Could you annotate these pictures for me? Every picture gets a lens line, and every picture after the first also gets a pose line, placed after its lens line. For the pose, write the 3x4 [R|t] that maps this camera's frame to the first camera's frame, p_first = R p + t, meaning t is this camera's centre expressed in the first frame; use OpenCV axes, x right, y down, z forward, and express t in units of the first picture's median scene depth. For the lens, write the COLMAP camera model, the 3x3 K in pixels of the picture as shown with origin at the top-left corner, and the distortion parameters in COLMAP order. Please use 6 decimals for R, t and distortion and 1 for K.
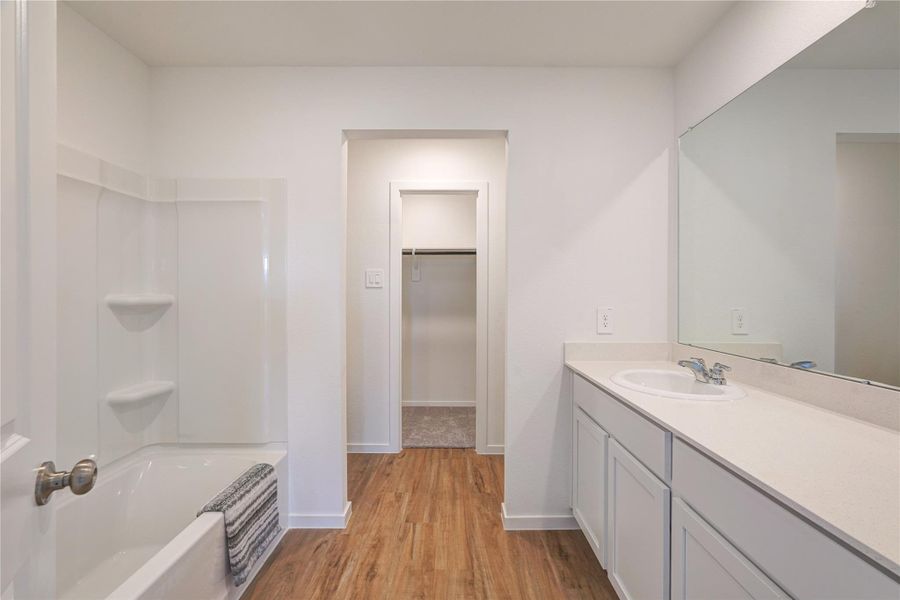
lens RADIAL K [[397.0, 0, 446.5], [0, 397.0, 296.4], [0, 0, 1]] dist [-0.011787, 0.005058]
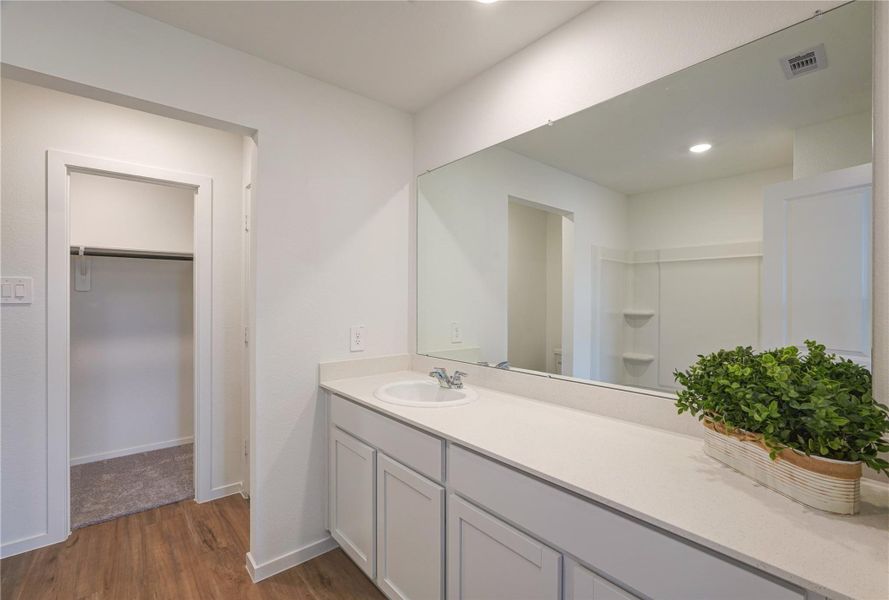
lens RADIAL K [[399.6, 0, 440.5], [0, 399.6, 303.0], [0, 0, 1]] dist [-0.004240, 0.003559]
pose [[0.763047, -0.010320, 0.646261, -0.106807], [0.007528, 0.999947, 0.007079, -0.036293], [-0.646300, -0.000537, 0.763083, 0.057771]]
